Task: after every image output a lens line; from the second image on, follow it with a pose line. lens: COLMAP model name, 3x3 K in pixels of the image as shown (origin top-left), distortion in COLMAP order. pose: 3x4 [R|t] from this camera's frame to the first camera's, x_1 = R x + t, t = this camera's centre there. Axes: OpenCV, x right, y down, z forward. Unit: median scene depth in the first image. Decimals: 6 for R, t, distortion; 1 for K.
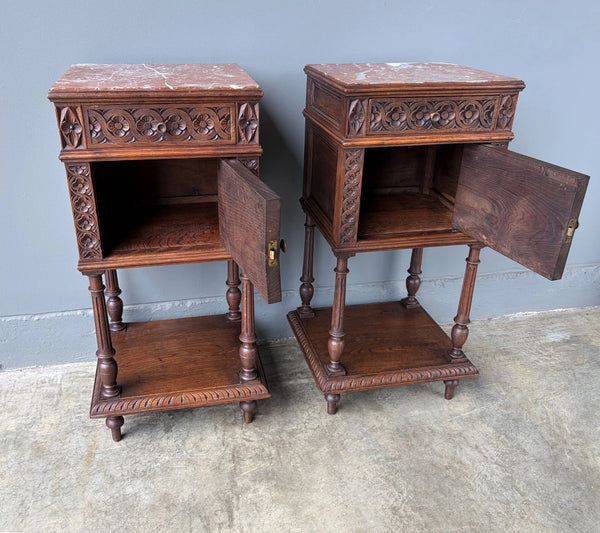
lens RADIAL K [[543.2, 0, 273.9], [0, 543.2, 262.6], [0, 0, 1]] dist [0.016956, 0.012431]
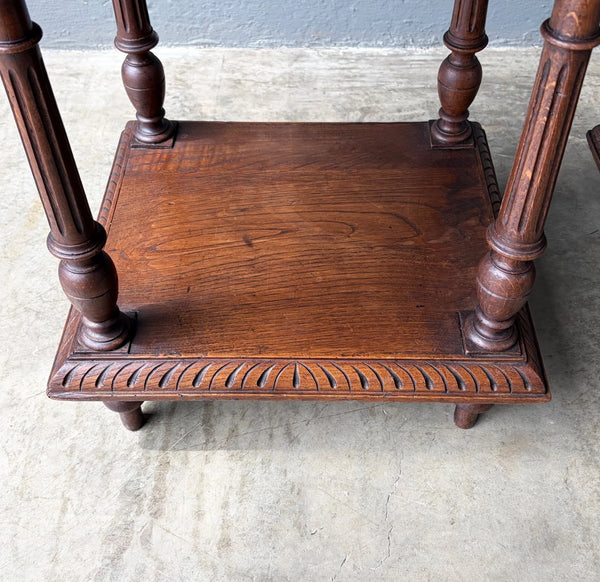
lens RADIAL K [[731.2, 0, 298.8], [0, 731.2, 264.6], [0, 0, 1]] dist [0.092564, -0.352675]
pose [[0.976869, 0.133677, -0.166907, -0.104461], [-0.065222, 0.929588, 0.362784, 0.009640], [0.203651, -0.343506, 0.916804, 0.635370]]
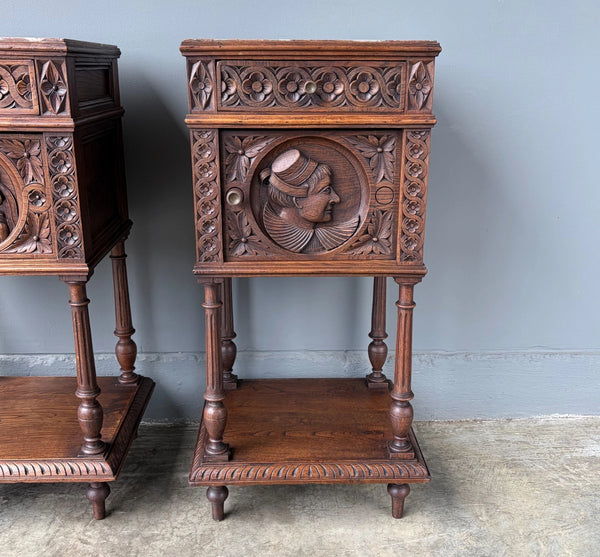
lens RADIAL K [[638.7, 0, 300.0], [0, 638.7, 278.5], [0, 0, 1]] dist [0.046161, -0.042875]
pose [[0.985566, 0.041743, -0.164066, 0.401996], [-0.068071, 0.985044, -0.158286, 0.114542], [0.155005, 0.167169, 0.973667, 0.185680]]
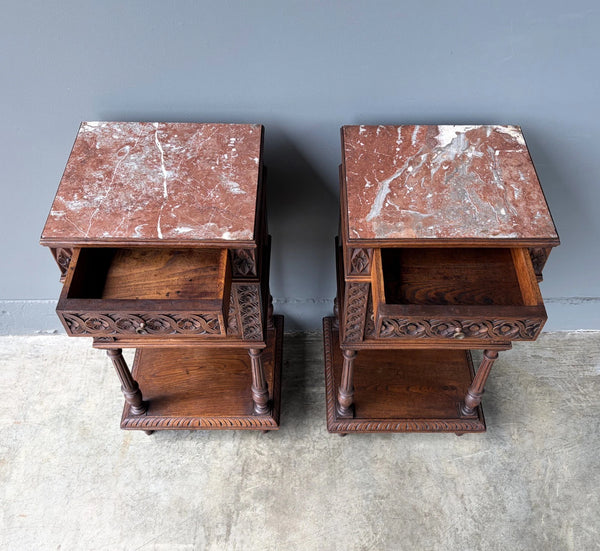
lens RADIAL K [[618.3, 0, 319.4], [0, 618.3, 277.5], [0, 0, 1]] dist [0.024630, -0.019135]
pose [[0.982855, 0.145144, -0.113710, 0.189061], [-0.084877, 0.903637, 0.419804, -0.621849], [0.163684, -0.402955, 0.900464, 0.014406]]
